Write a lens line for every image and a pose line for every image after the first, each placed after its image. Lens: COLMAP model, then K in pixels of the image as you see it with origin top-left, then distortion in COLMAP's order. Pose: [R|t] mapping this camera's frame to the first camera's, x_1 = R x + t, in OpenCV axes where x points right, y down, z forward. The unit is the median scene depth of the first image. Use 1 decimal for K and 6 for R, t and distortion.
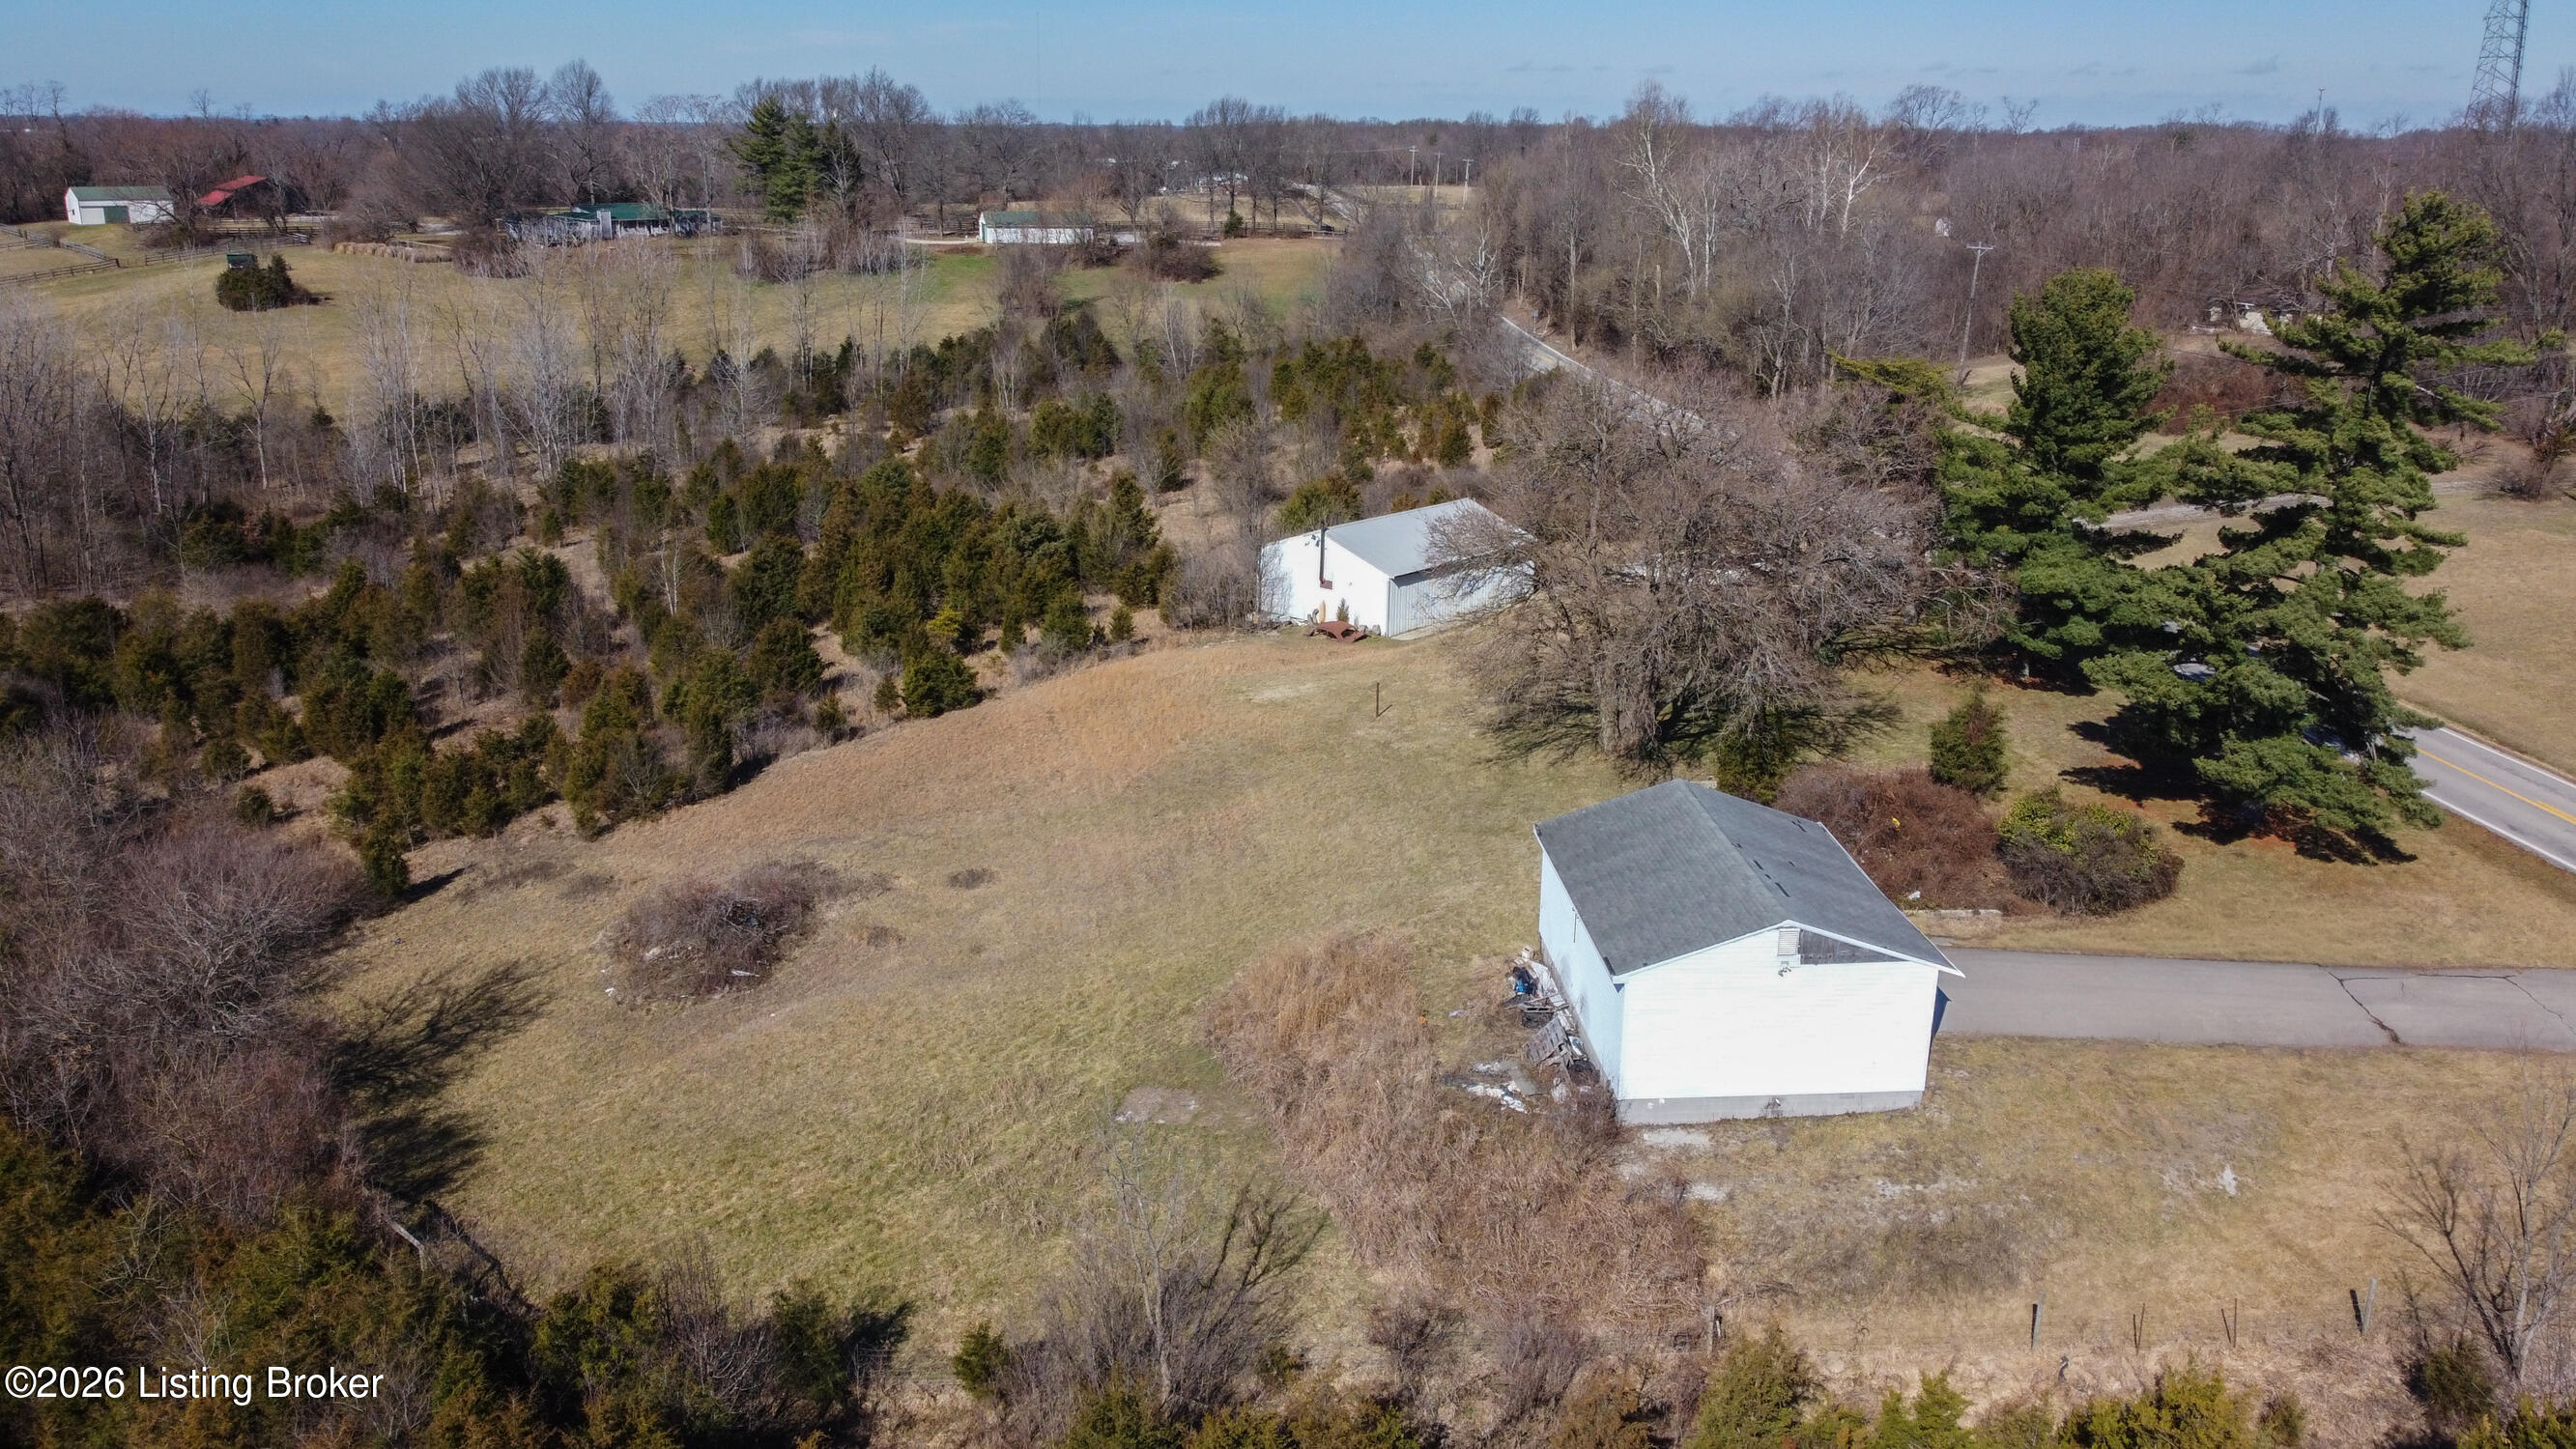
lens RADIAL K [[1952.3, 0, 1296.6], [0, 1952.3, 722.8], [0, 0, 1]] dist [-0.011694, 0.002780]
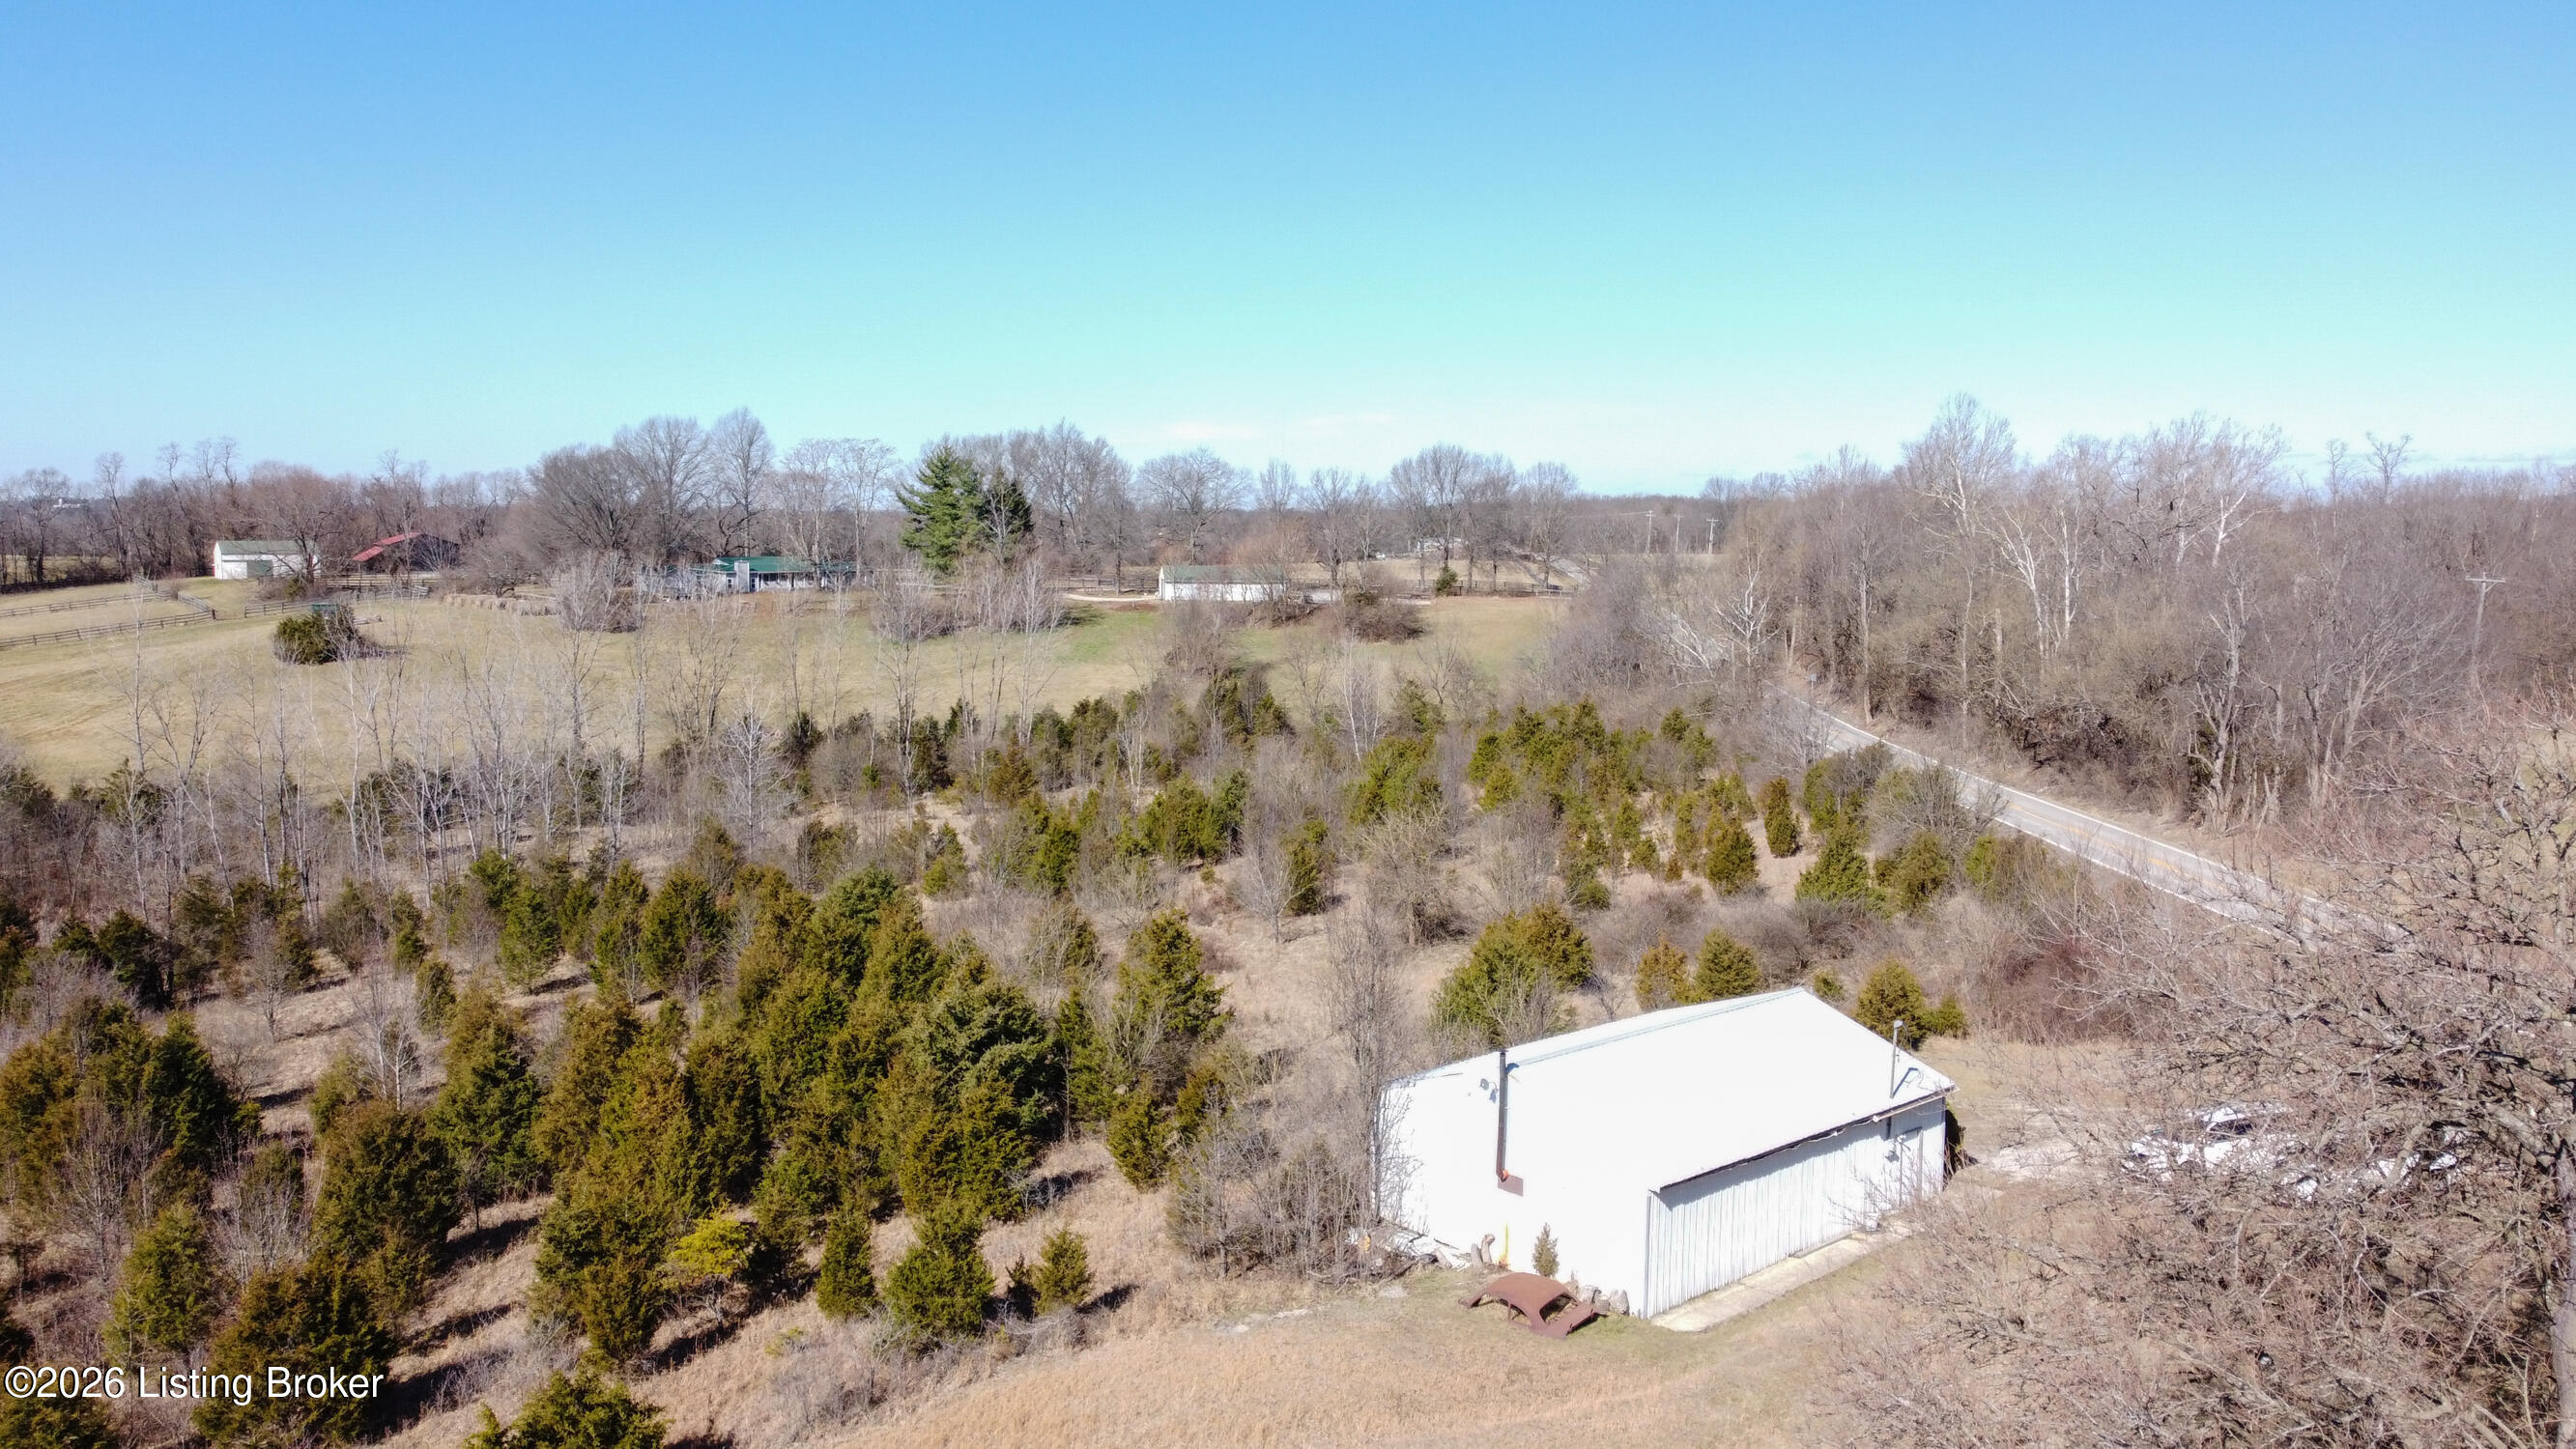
lens RADIAL K [[1952.3, 0, 1296.6], [0, 1952.3, 722.8], [0, 0, 1]] dist [-0.011694, 0.002780]
pose [[0.992928, 0.008407, -0.118424, 0.011847], [-0.030708, 0.981731, -0.187779, -0.056814], [0.114682, 0.190088, 0.975046, 0.324153]]
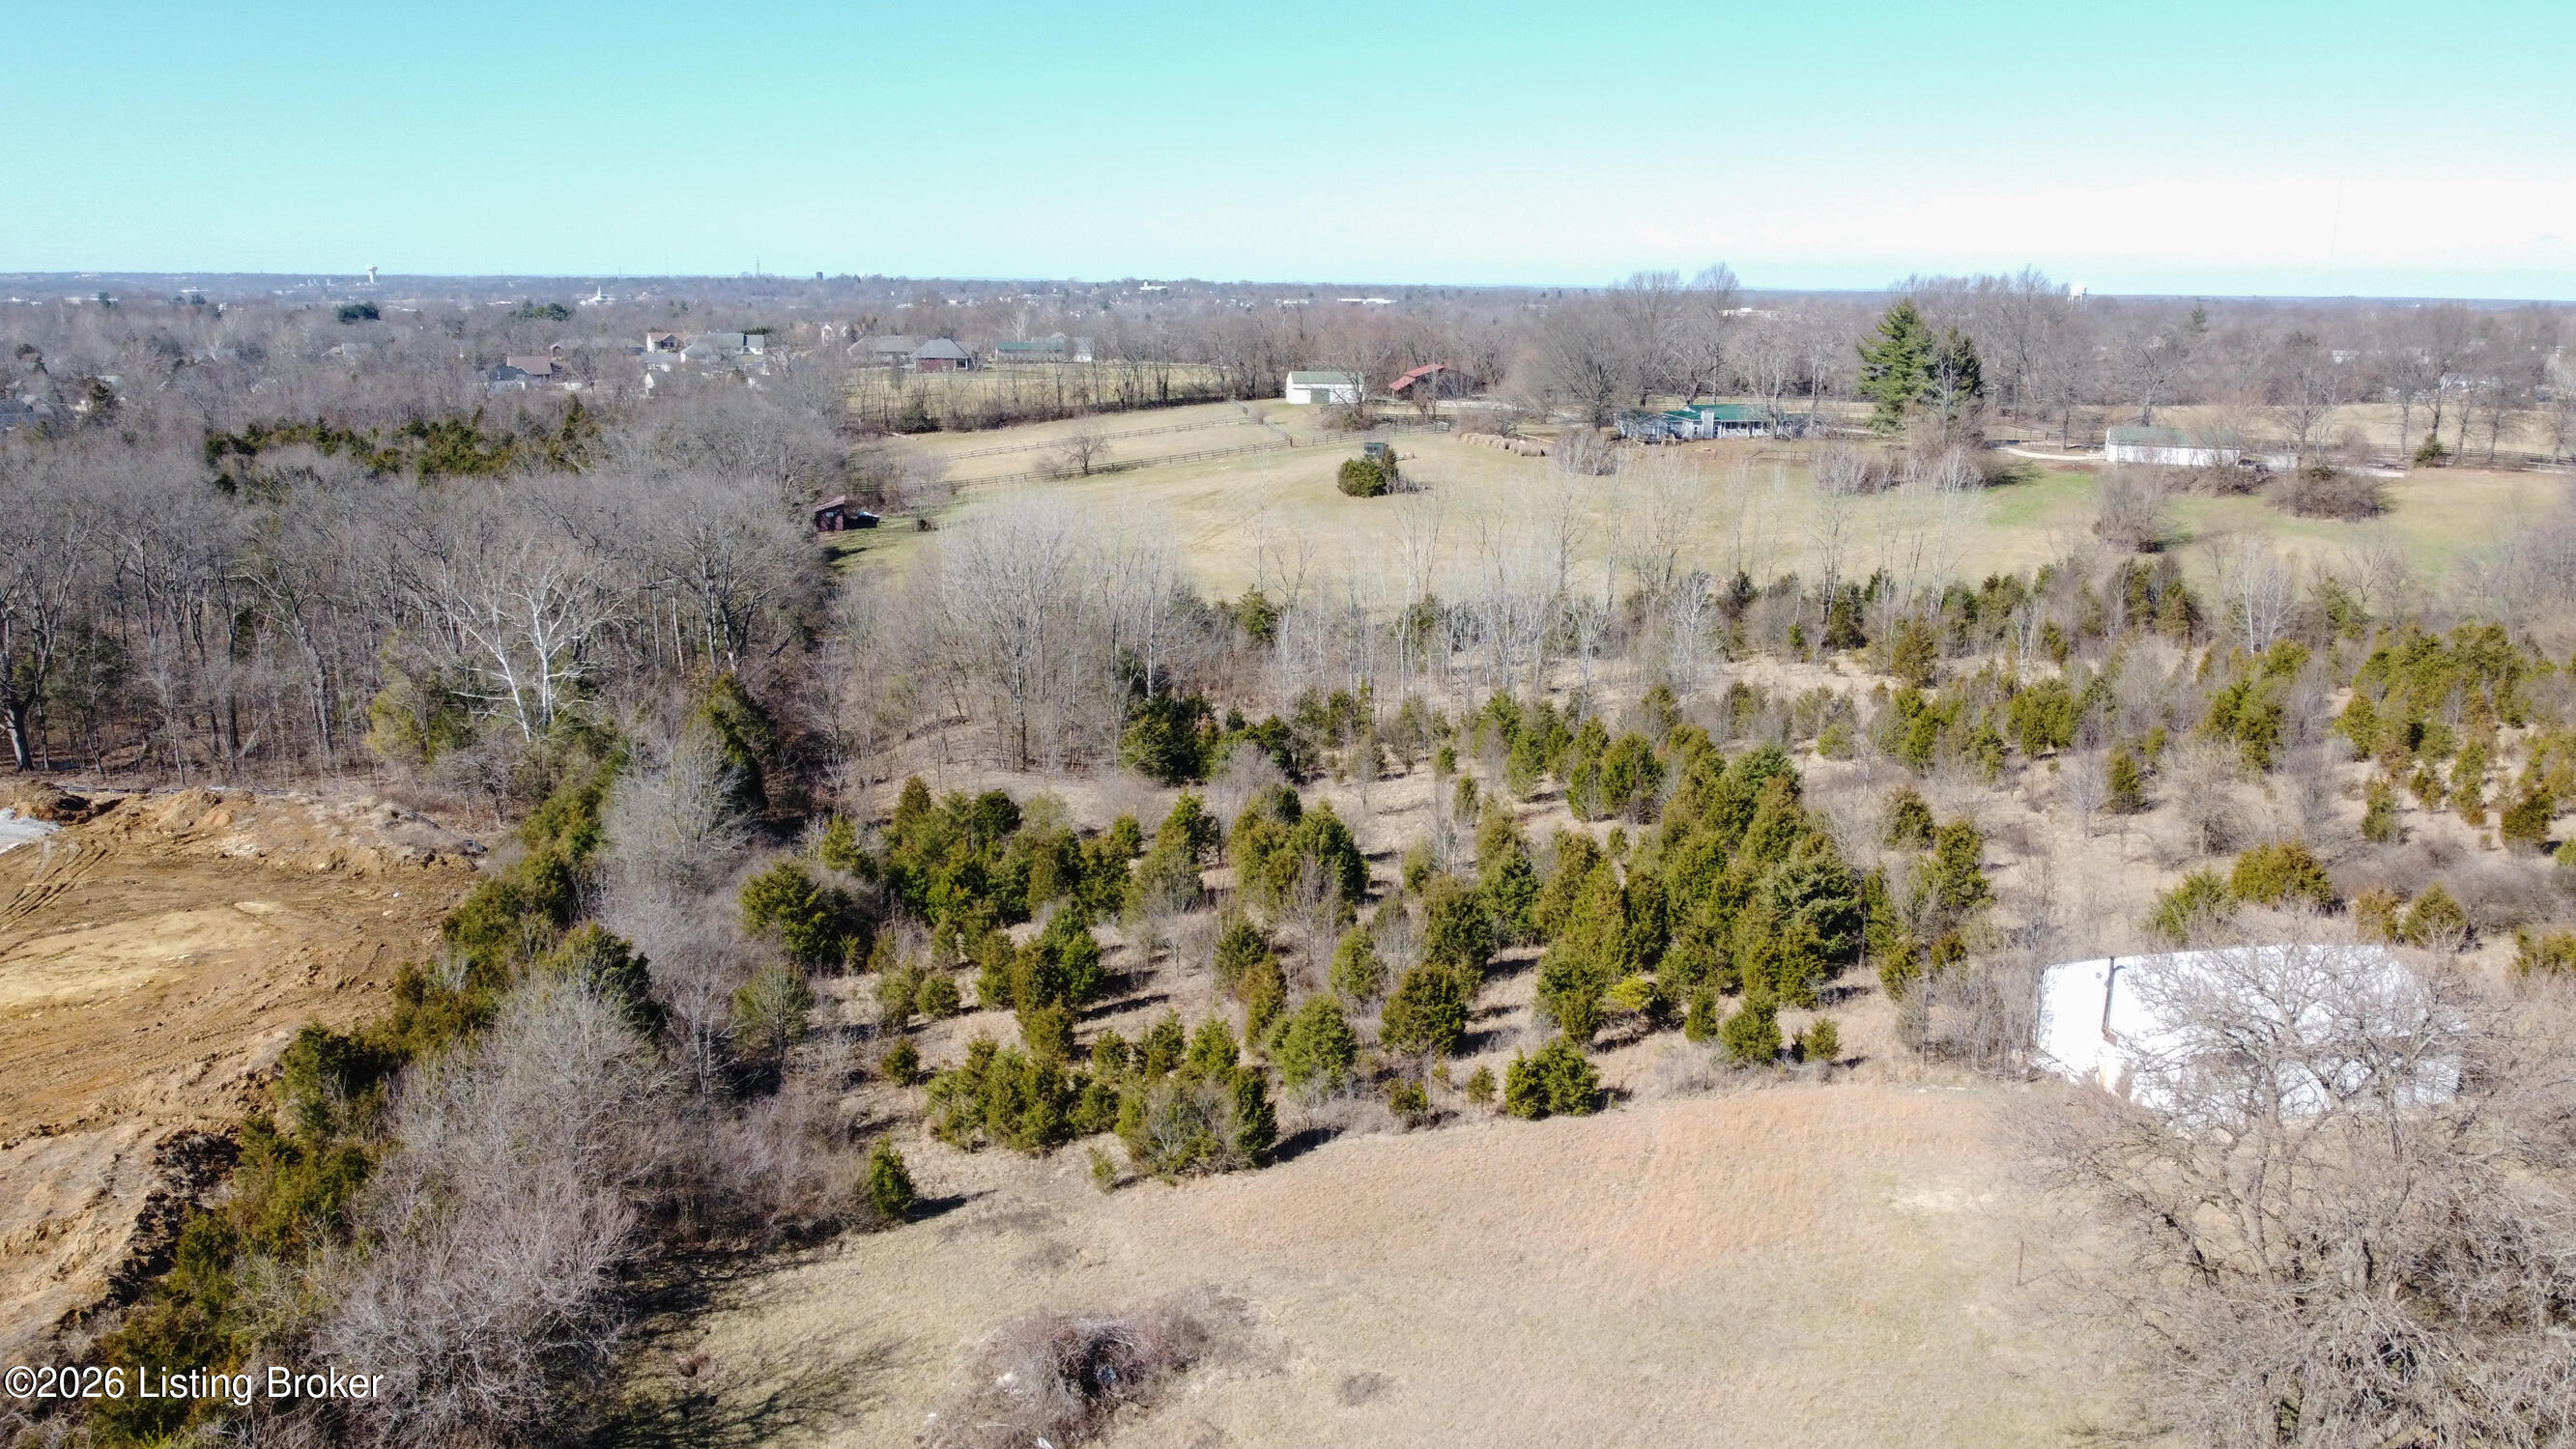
lens RADIAL K [[1952.3, 0, 1296.6], [0, 1952.3, 722.8], [0, 0, 1]] dist [-0.011694, 0.002780]
pose [[0.822839, 0.124410, -0.554488, 0.100297], [-0.169093, 0.985147, -0.029891, -0.072830], [0.542534, 0.118355, 0.831654, 0.117113]]
